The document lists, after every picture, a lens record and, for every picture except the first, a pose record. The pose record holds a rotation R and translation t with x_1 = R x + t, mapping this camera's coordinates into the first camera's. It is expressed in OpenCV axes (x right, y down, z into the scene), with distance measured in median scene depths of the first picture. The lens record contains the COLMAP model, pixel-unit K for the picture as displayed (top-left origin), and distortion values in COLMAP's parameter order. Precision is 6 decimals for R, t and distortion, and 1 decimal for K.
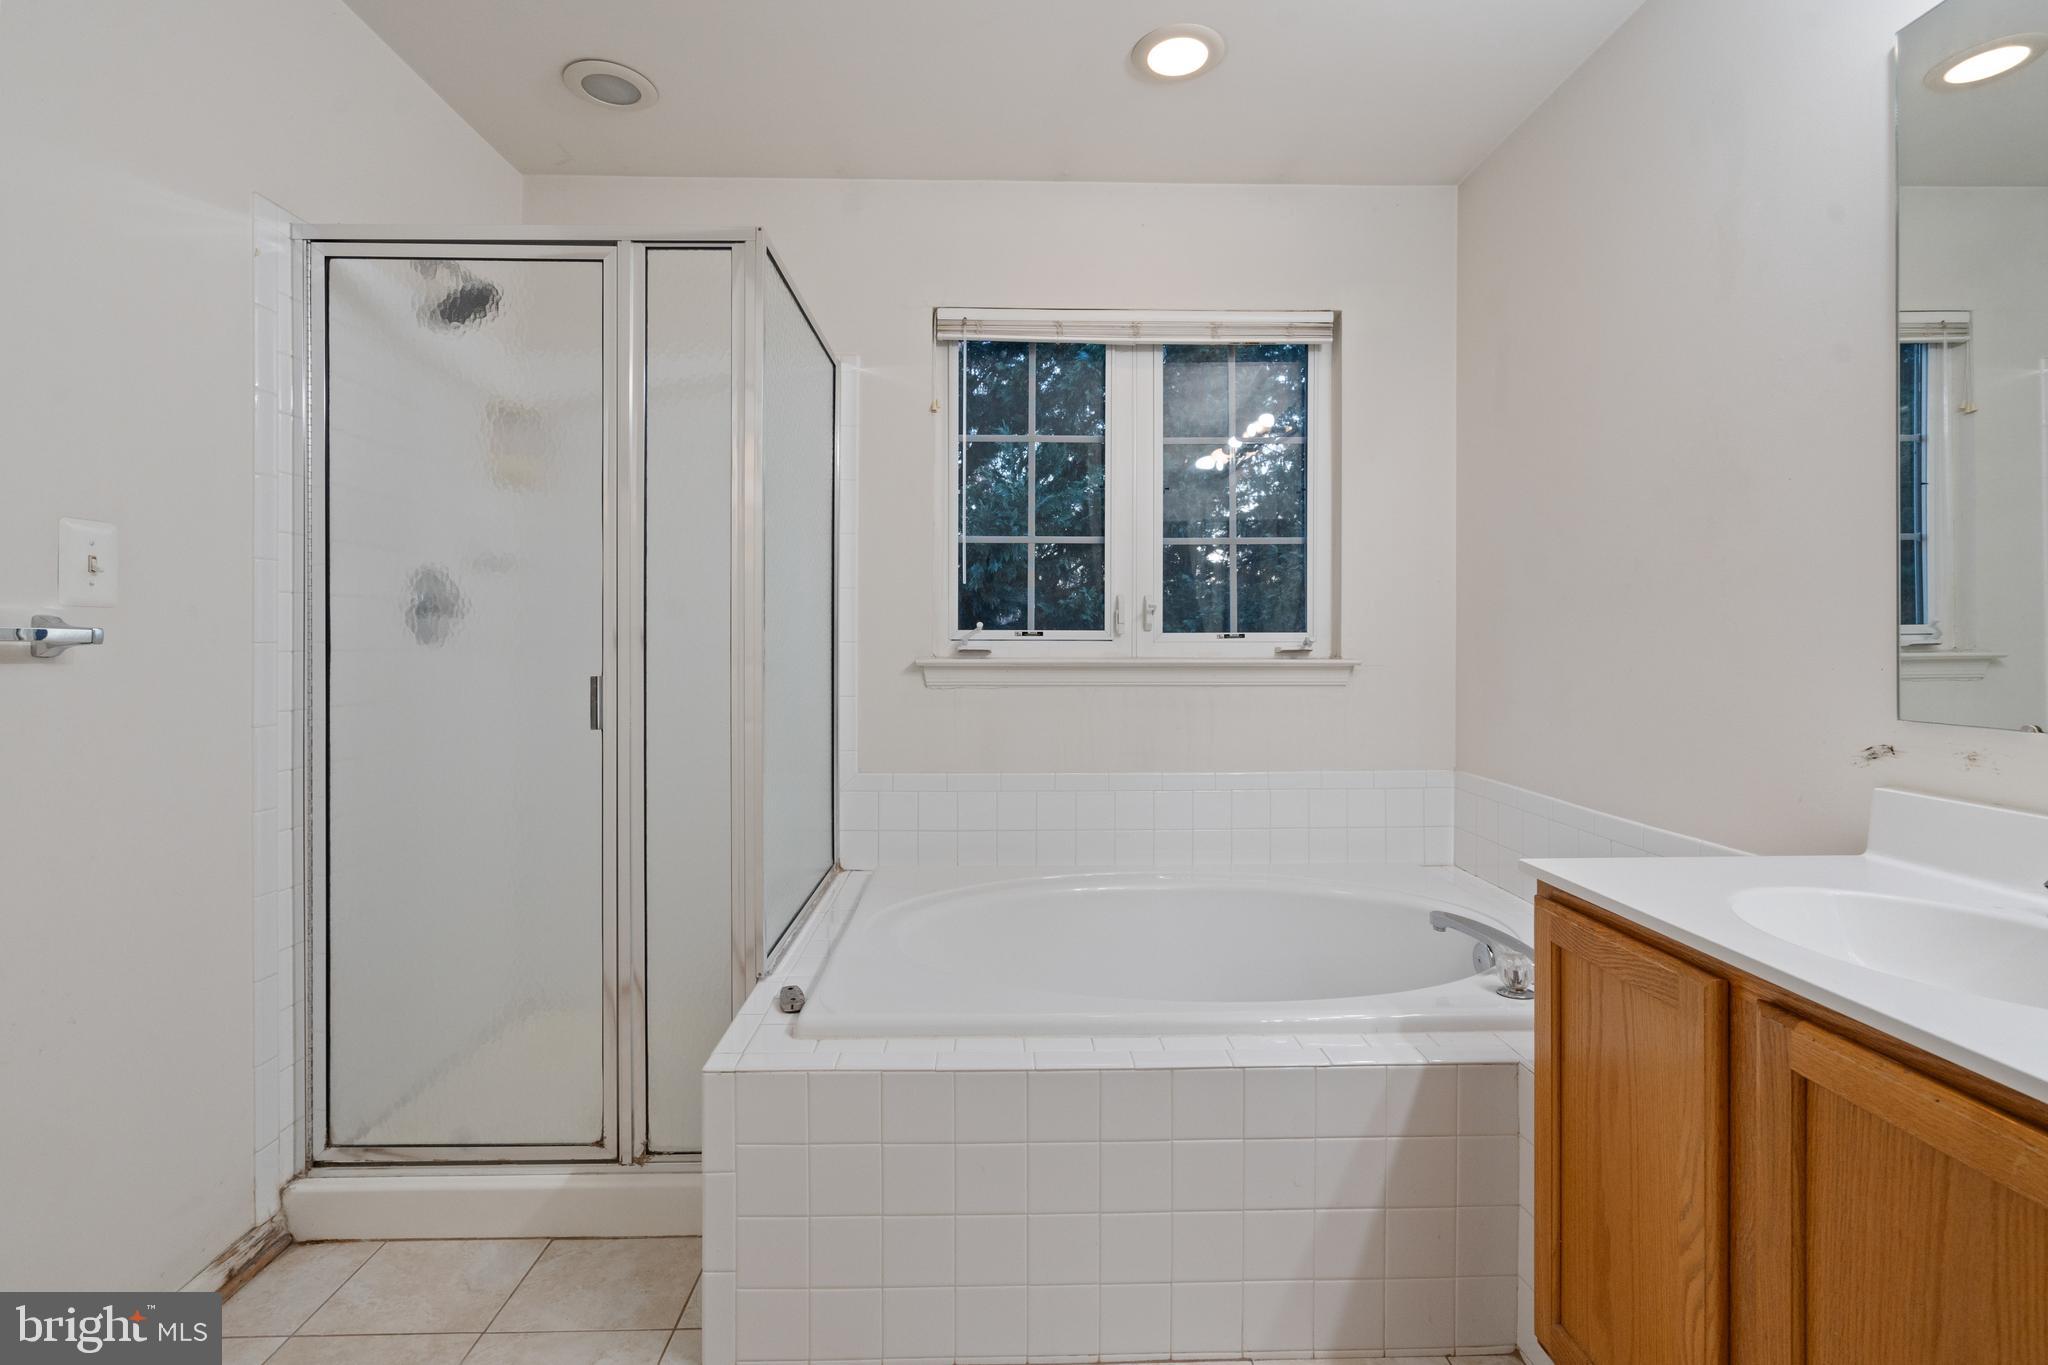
lens RADIAL K [[941.7, 0, 1014.4], [0, 941.7, 645.0], [0, 0, 1]] dist [0.008495, -0.000968]
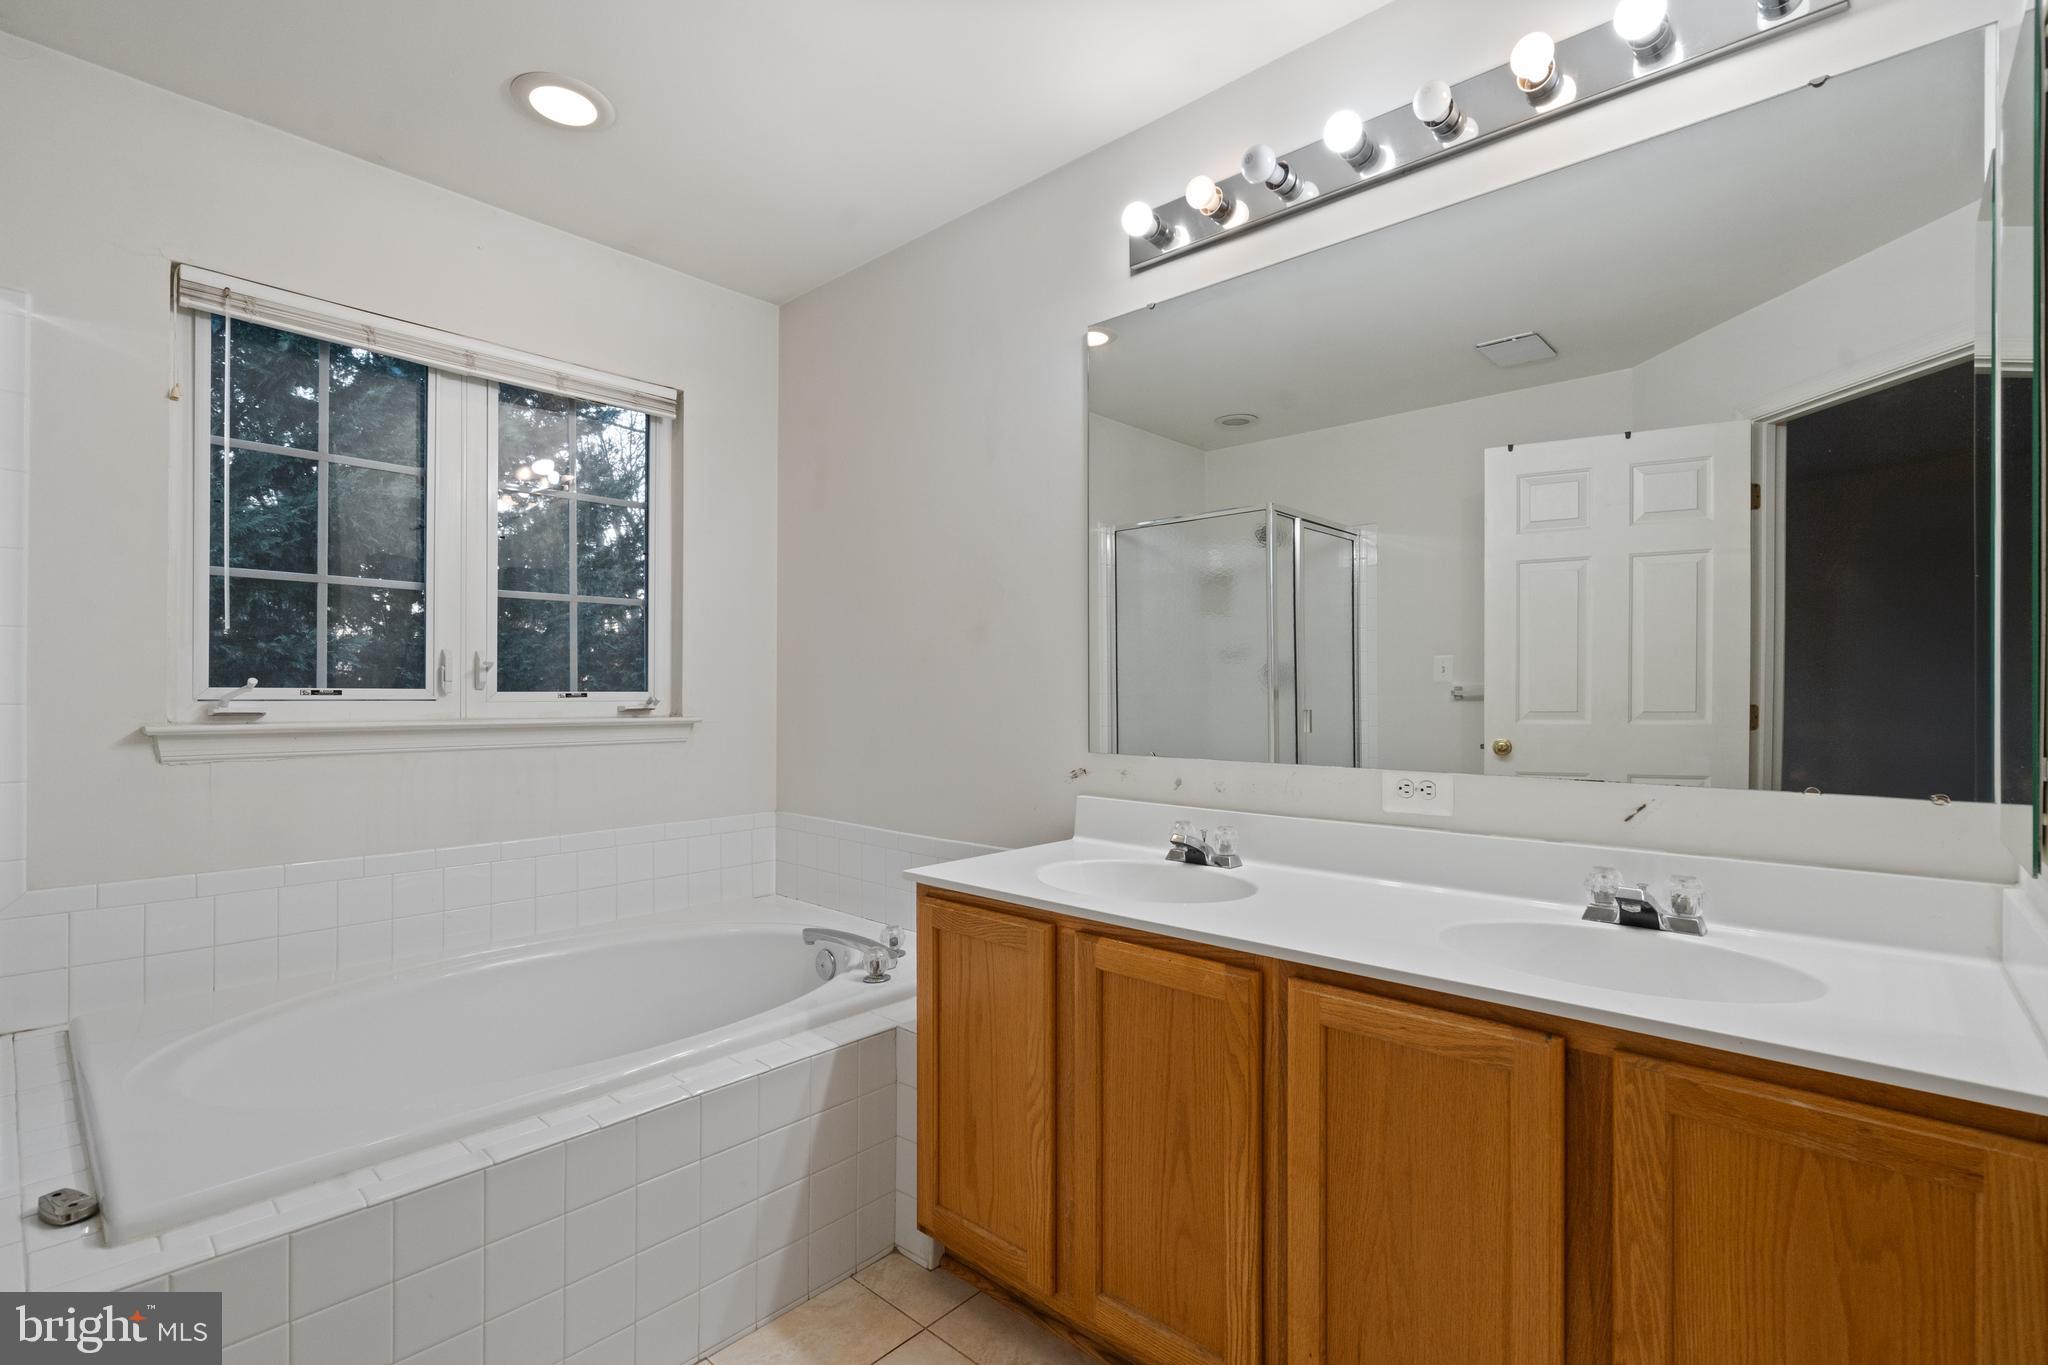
lens RADIAL K [[941.7, 0, 1023.6], [0, 941.7, 690.7], [0, 0, 1]] dist [0.008495, -0.000968]
pose [[0.696579, 0.004350, 0.717467, -0.157234], [0.000361, 0.999979, -0.006413, -0.008207], [-0.717480, 0.004726, 0.696563, -0.019714]]
